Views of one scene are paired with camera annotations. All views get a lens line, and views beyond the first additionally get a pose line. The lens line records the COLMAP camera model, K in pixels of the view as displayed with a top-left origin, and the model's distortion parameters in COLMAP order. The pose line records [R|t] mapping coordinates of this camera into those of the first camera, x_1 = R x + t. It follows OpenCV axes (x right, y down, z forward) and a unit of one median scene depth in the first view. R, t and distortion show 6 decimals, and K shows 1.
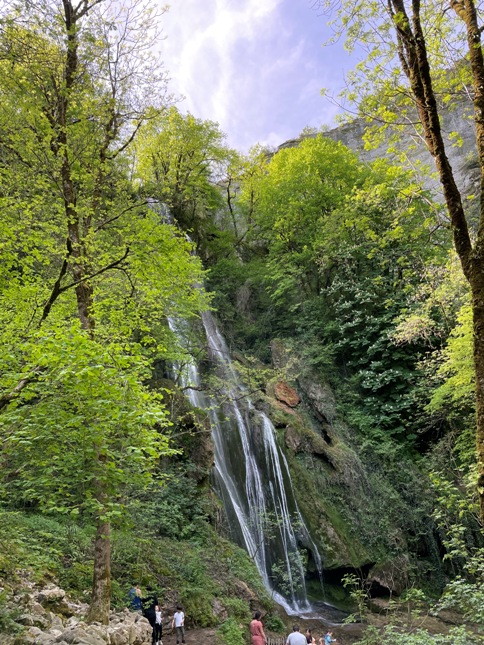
lens RADIAL K [[488.2, 0, 240.5], [0, 488.2, 322.0], [0, 0, 1]] dist [0.058451, -0.075332]
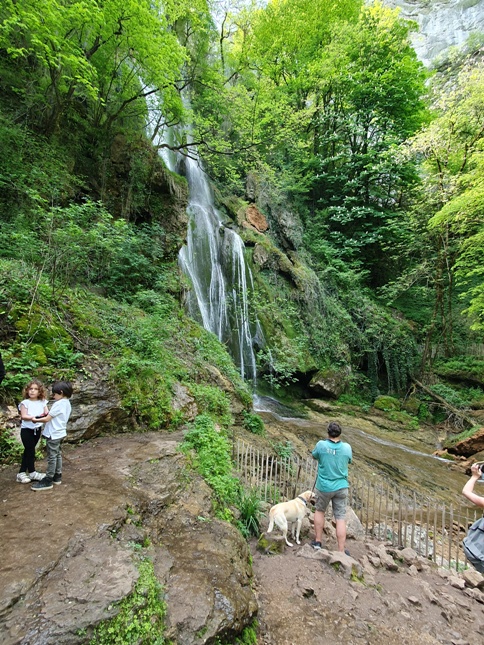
lens RADIAL K [[327.1, 0, 241.5], [0, 327.1, 316.6], [0, 0, 1]] dist [0.011013, -0.000460]
pose [[0.976643, 0.139979, 0.163016, -0.028379], [-0.181158, 0.944397, 0.274401, 0.194882], [-0.115542, -0.297523, 0.947697, 0.344095]]
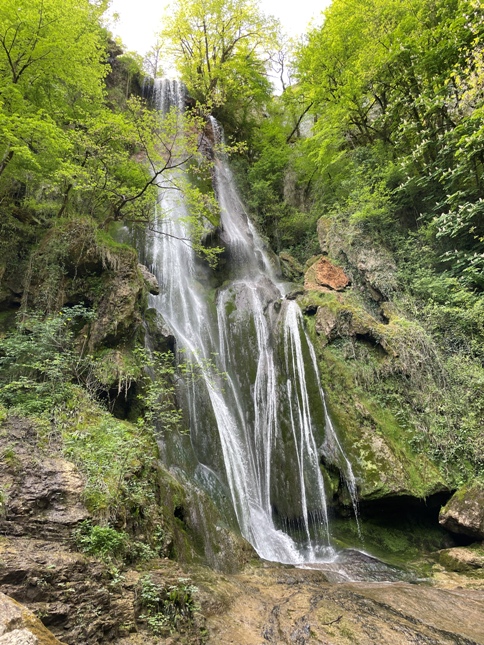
lens RADIAL K [[488.2, 0, 241.7], [0, 488.2, 321.9], [0, 0, 1]] dist [0.058451, -0.075332]
pose [[0.954214, -0.099329, -0.282151, 0.203236], [0.103067, 0.994673, -0.001600, 0.249506], [0.280807, -0.027554, 0.959369, 0.354089]]
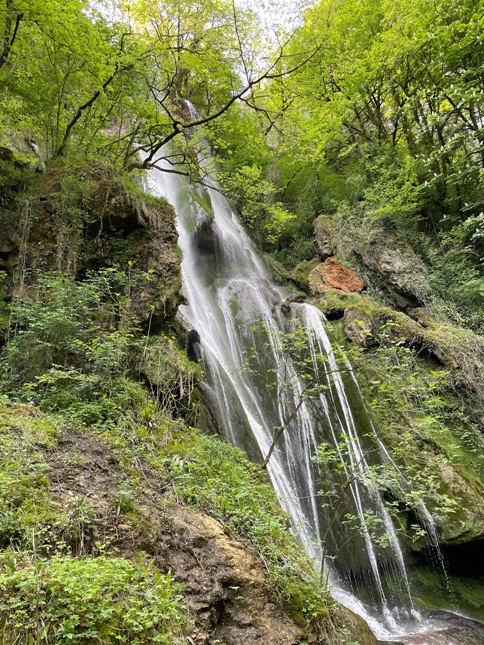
lens RADIAL K [[488.2, 0, 238.1], [0, 488.2, 324.1], [0, 0, 1]] dist [0.058451, -0.075332]
pose [[0.991578, -0.066055, -0.111401, 0.035545], [0.062969, 0.997534, -0.031007, 0.267659], [0.113174, 0.023731, 0.993292, 0.455625]]
